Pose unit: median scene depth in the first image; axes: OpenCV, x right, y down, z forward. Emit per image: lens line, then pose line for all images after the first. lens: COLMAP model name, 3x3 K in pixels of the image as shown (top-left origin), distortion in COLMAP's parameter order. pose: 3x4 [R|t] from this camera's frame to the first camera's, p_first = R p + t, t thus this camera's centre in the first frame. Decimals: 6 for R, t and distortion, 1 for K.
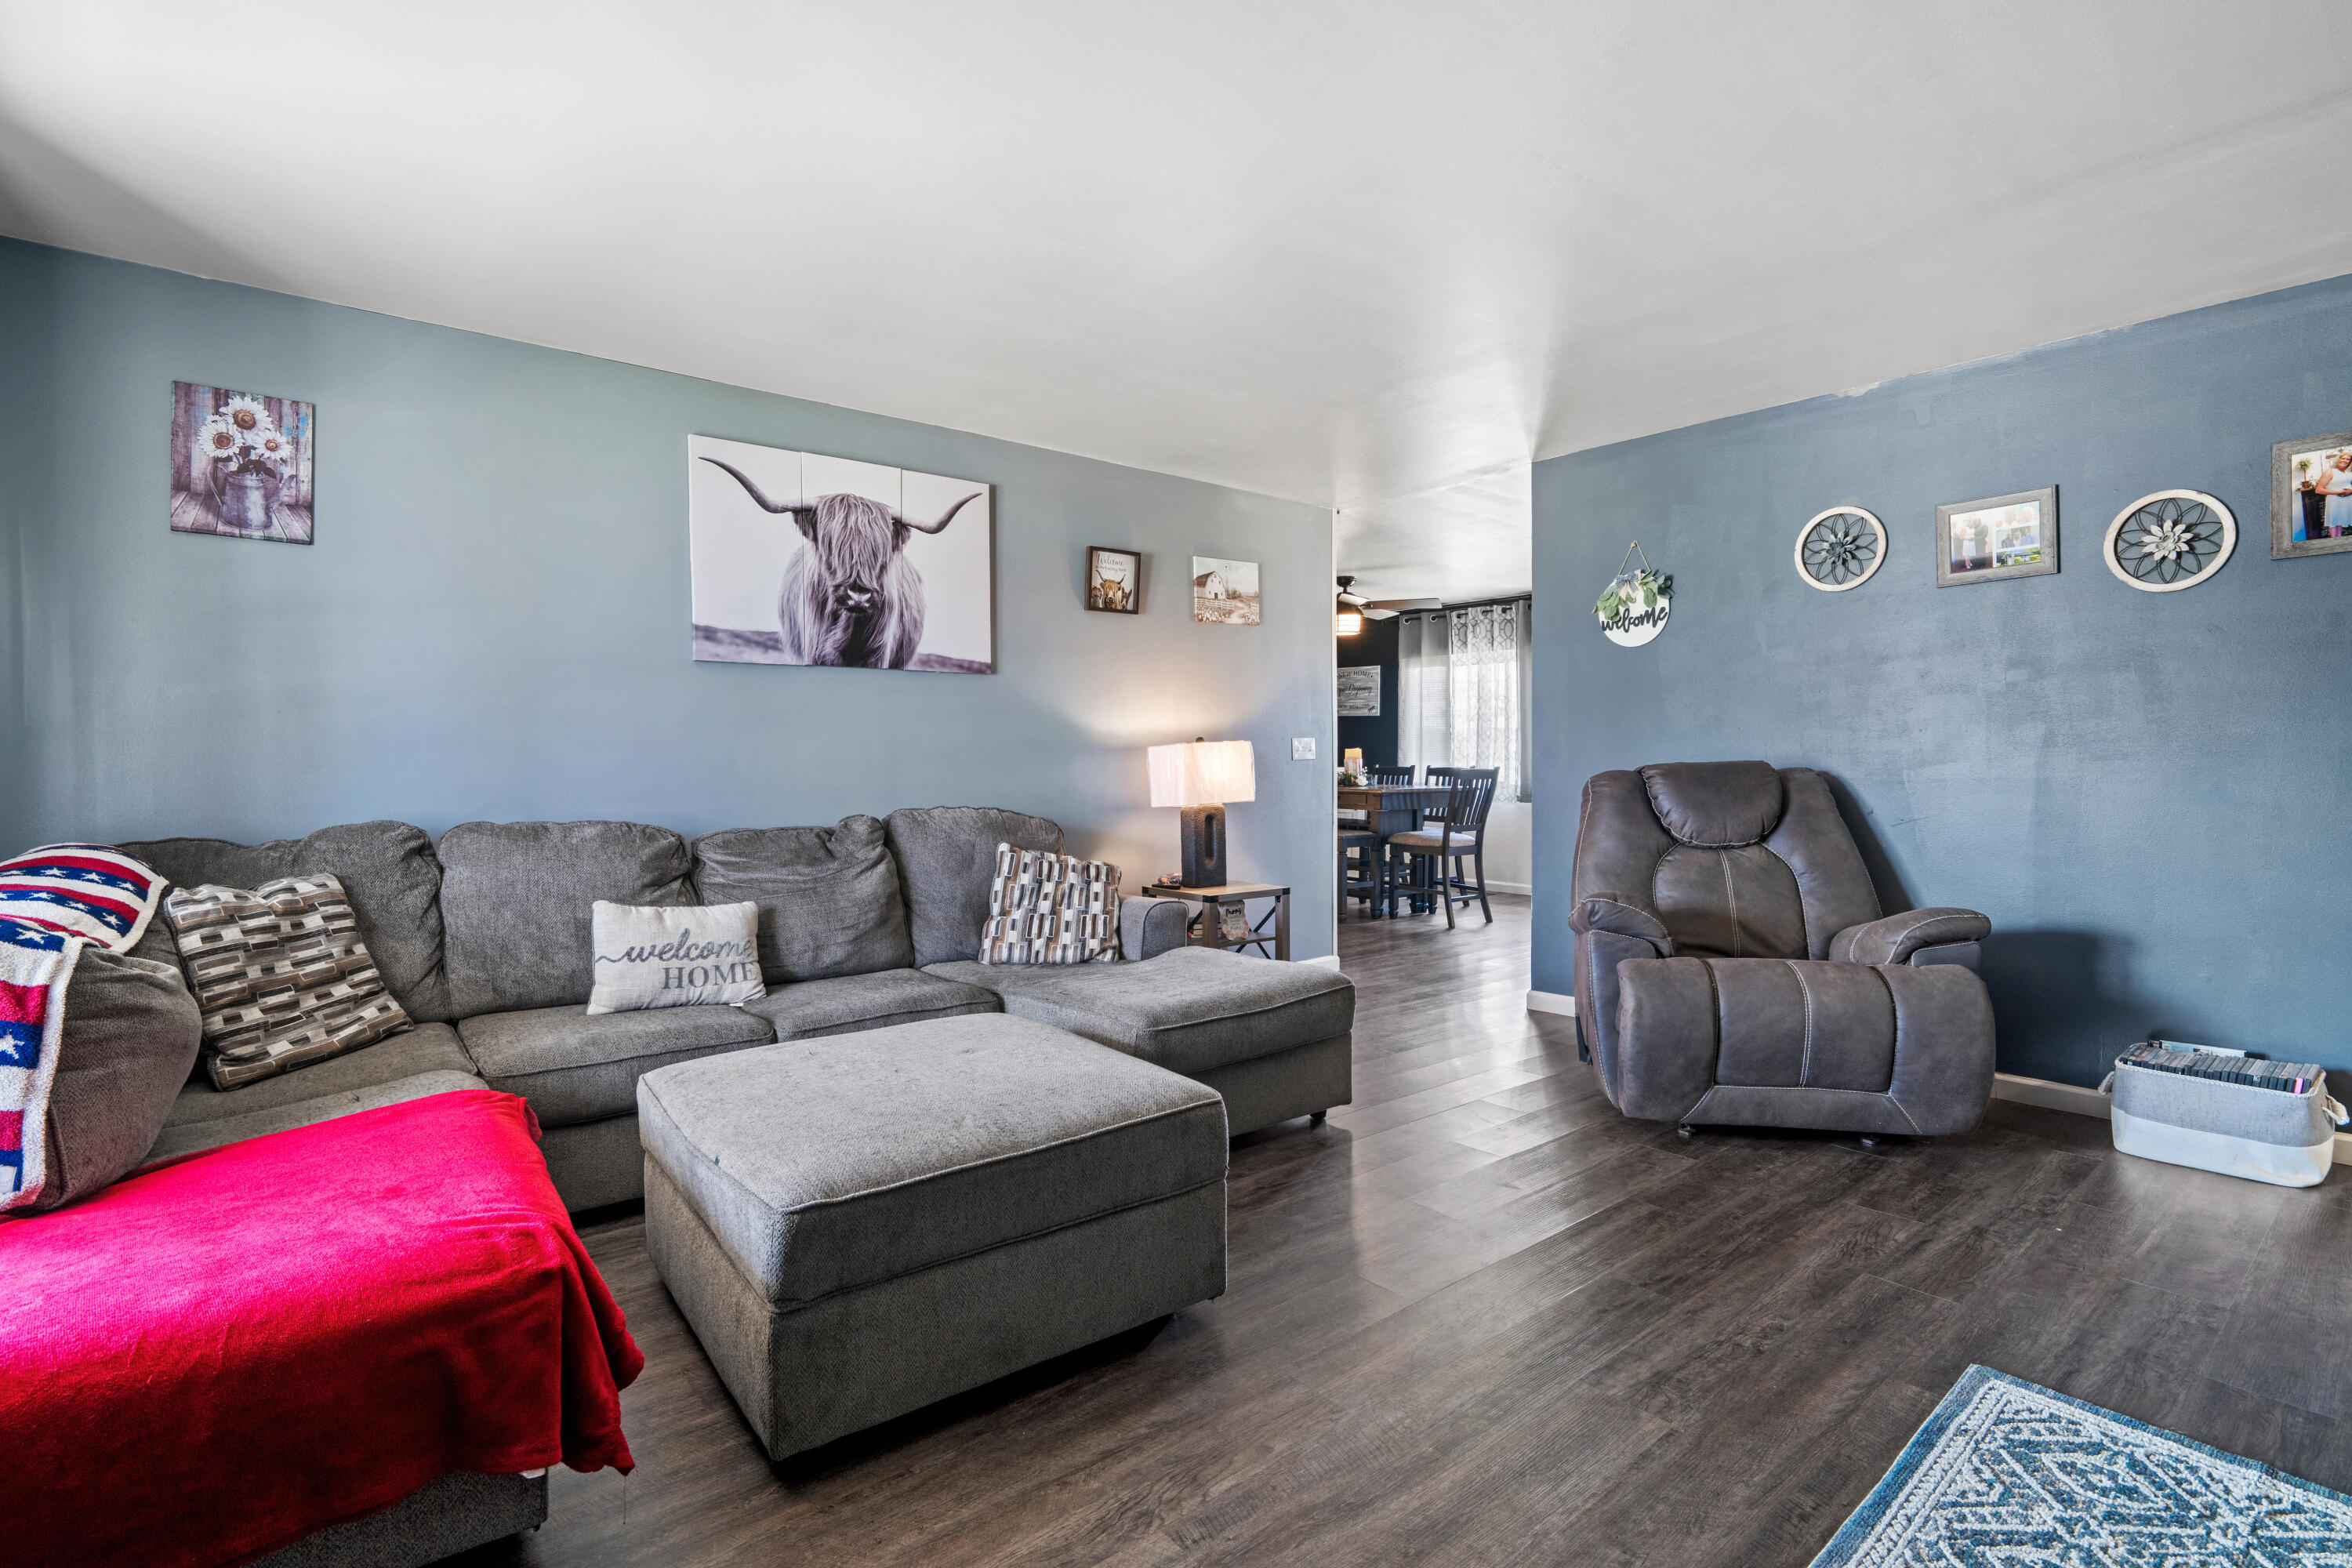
lens RADIAL K [[1070.5, 0, 1174.5], [0, 1070.5, 787.0], [0, 0, 1]] dist [-0.031520, -0.002034]
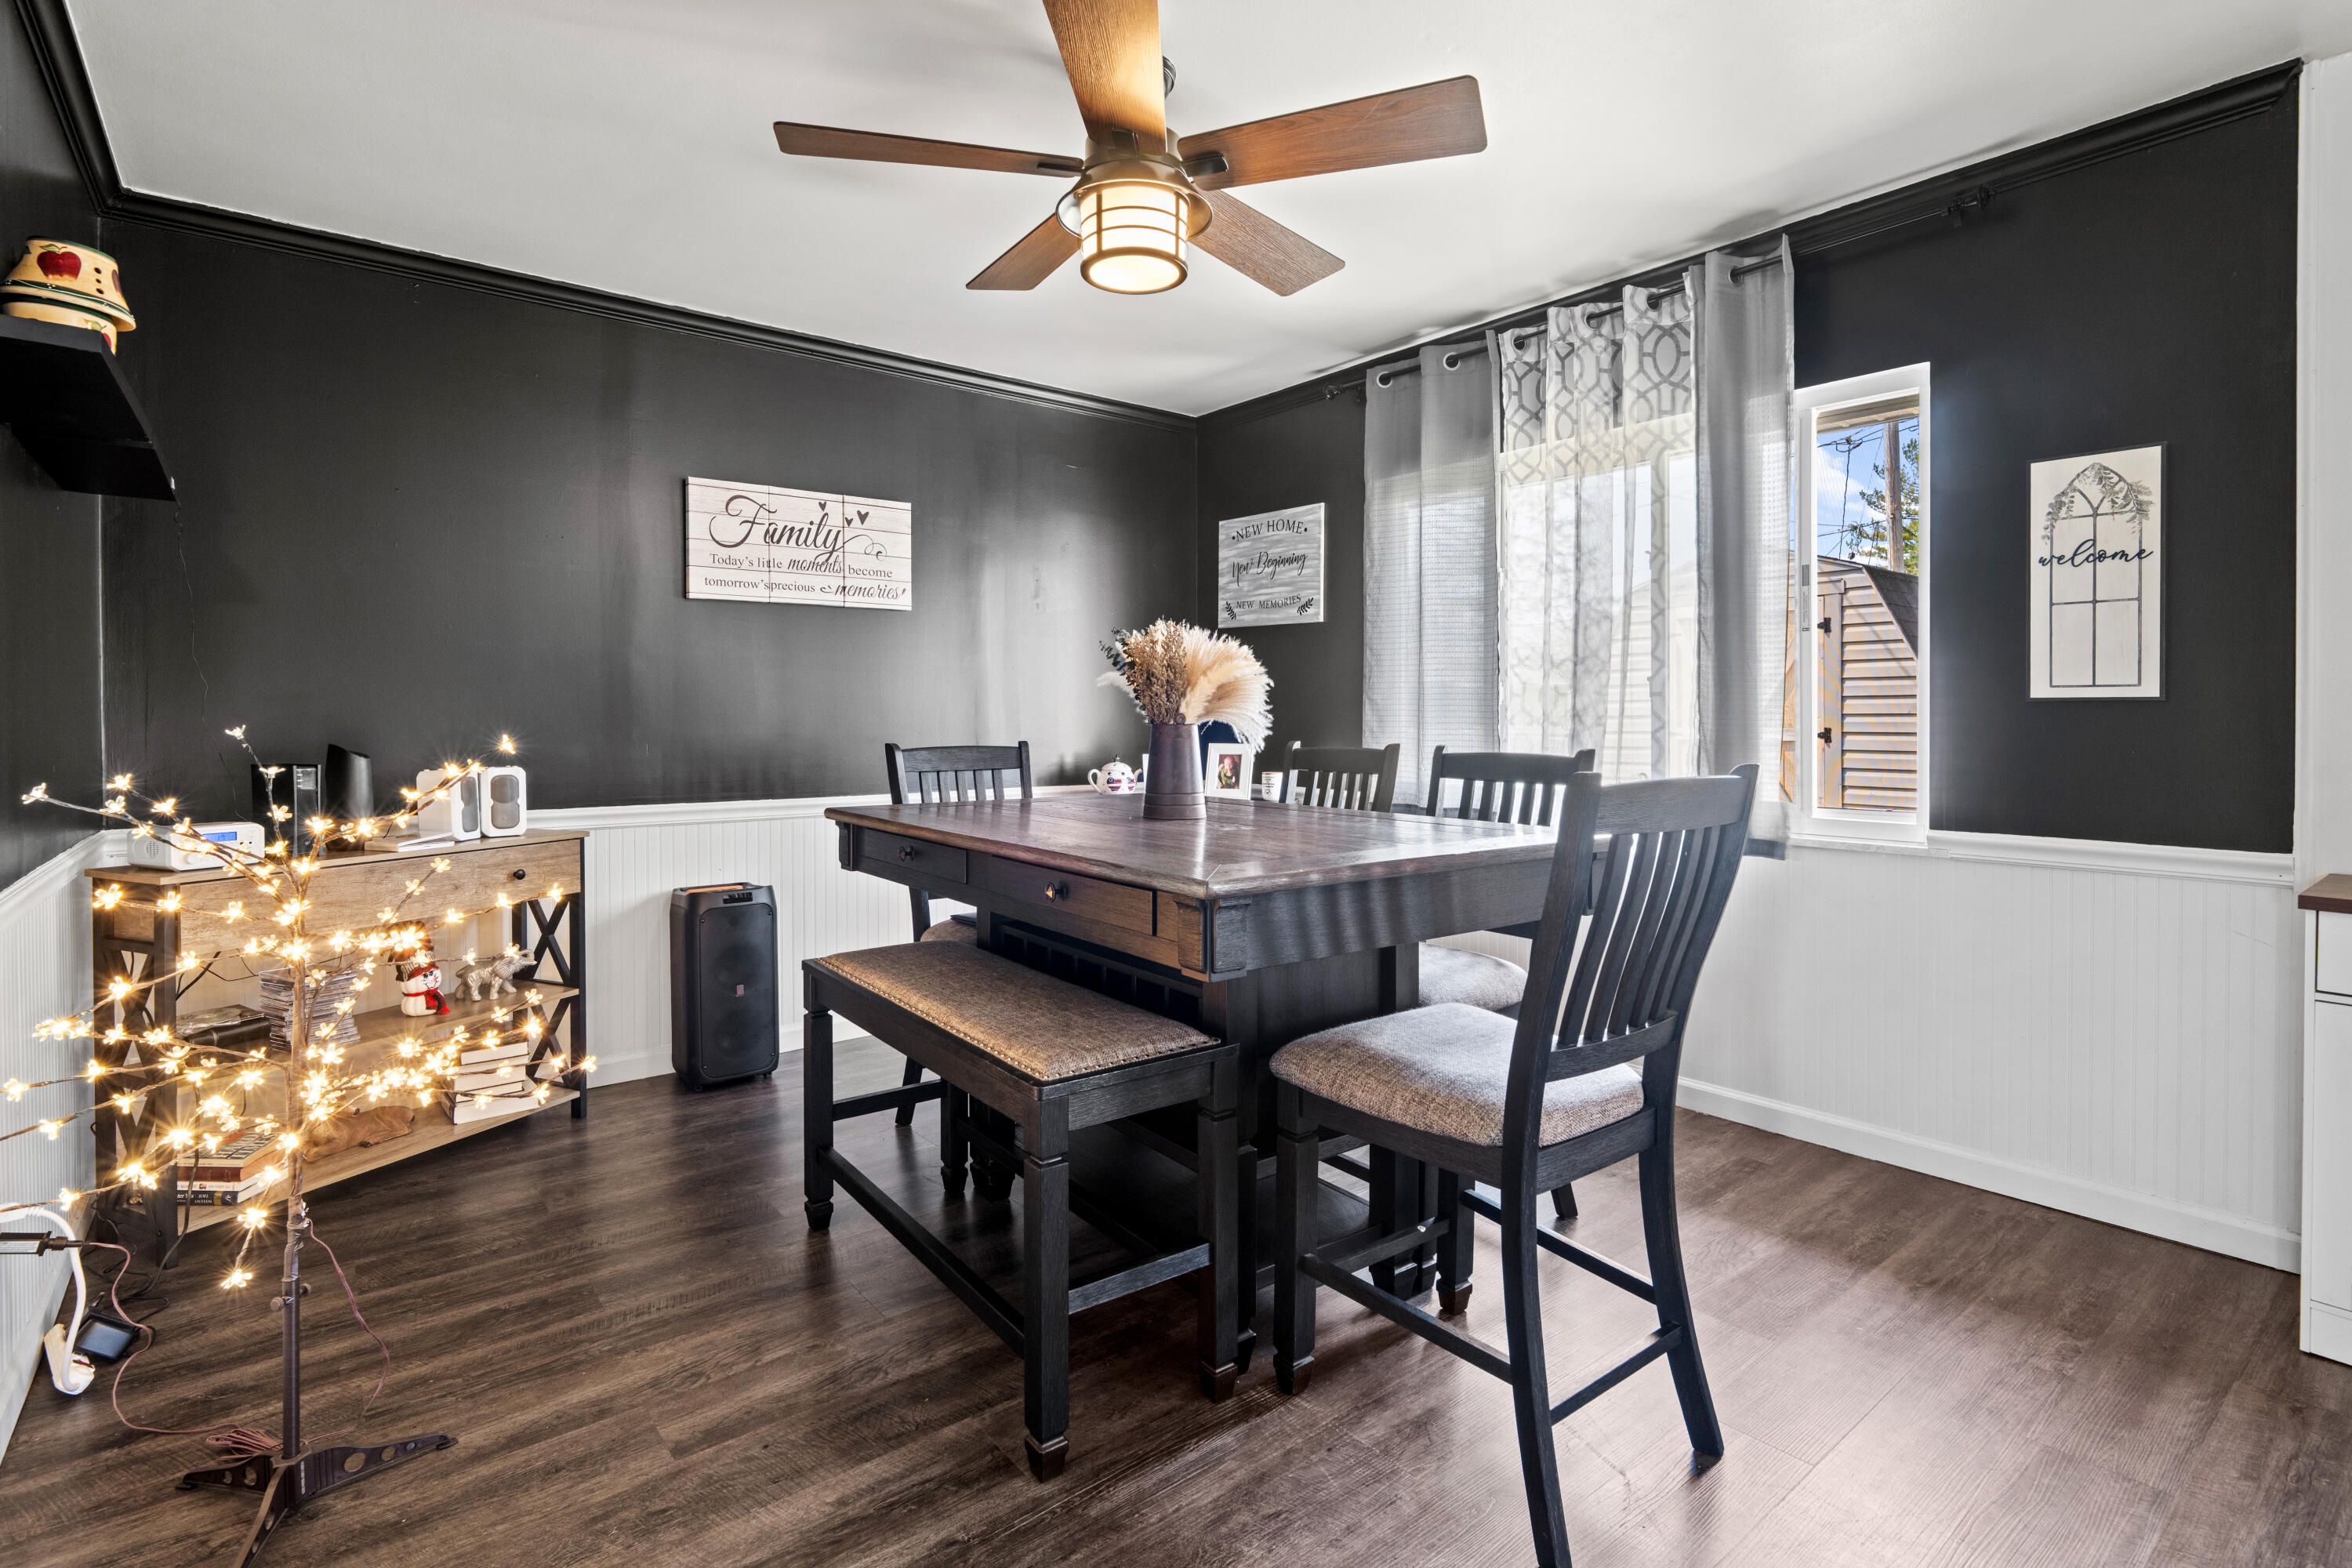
lens RADIAL K [[1070.5, 0, 1180.1], [0, 1070.5, 759.5], [0, 0, 1]] dist [-0.031520, -0.002034]
pose [[0.999997, -0.001713, -0.001985, 0.147733], [0.001739, 0.999907, 0.013526, -0.019553], [0.001961, -0.013530, 0.999907, 0.625965]]
